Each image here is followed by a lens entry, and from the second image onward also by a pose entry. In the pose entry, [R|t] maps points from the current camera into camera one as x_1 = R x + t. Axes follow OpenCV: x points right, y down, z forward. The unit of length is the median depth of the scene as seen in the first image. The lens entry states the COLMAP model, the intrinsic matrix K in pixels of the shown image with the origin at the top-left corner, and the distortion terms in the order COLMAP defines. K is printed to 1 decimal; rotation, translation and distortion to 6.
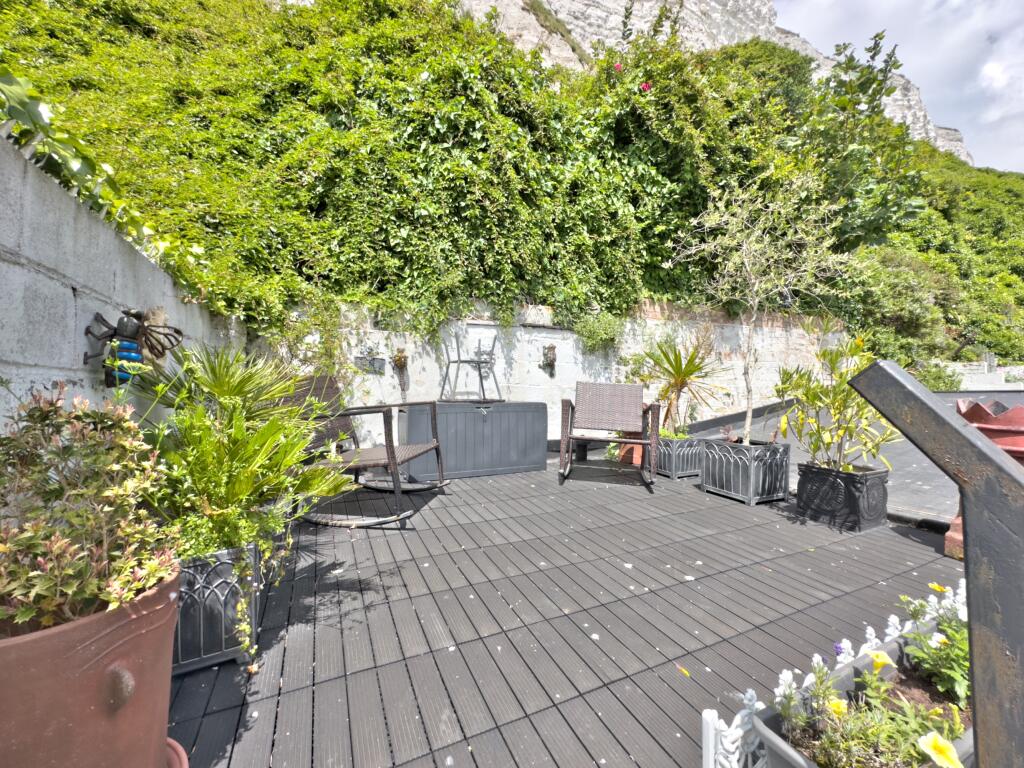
lens RADIAL K [[403.6, 0, 512.0], [0, 403.6, 384.0], [0, 0, 1]] dist [0.000721, -0.000023]
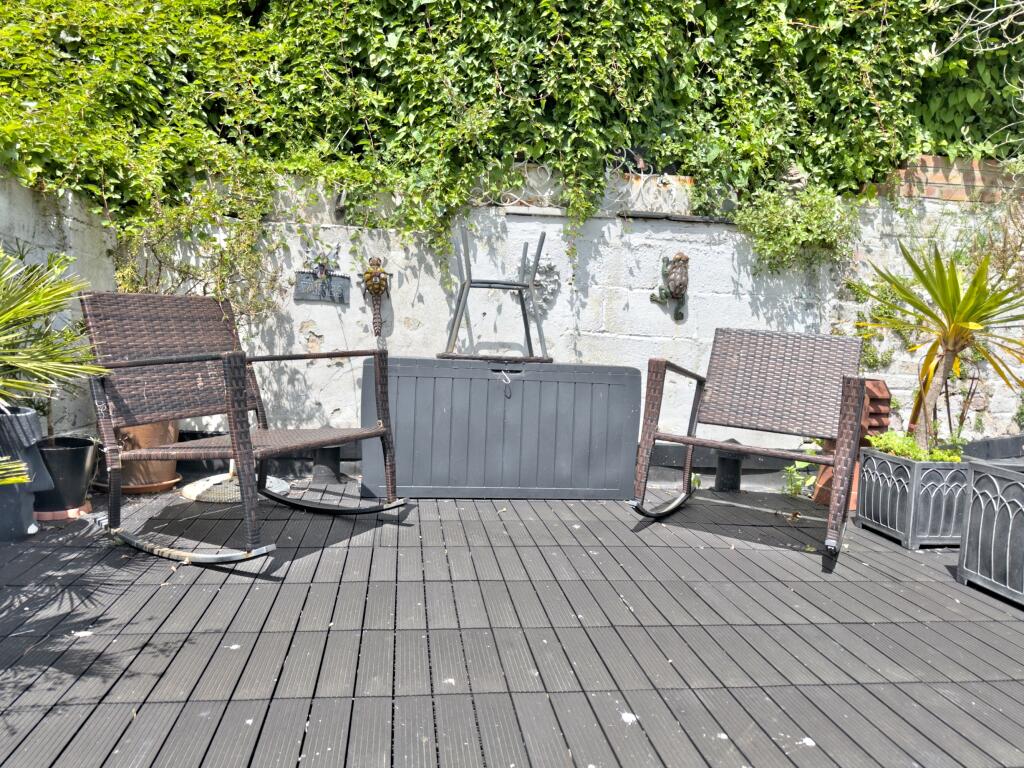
lens RADIAL K [[715.1, 0, 512.0], [0, 715.1, 384.0], [0, 0, 1]] dist [0.068385, -0.085709]
pose [[0.958258, 0.048881, -0.281697, 0.176827], [-0.034196, 0.997799, 0.056815, 0.020711], [0.283854, -0.044811, 0.957820, 0.103758]]
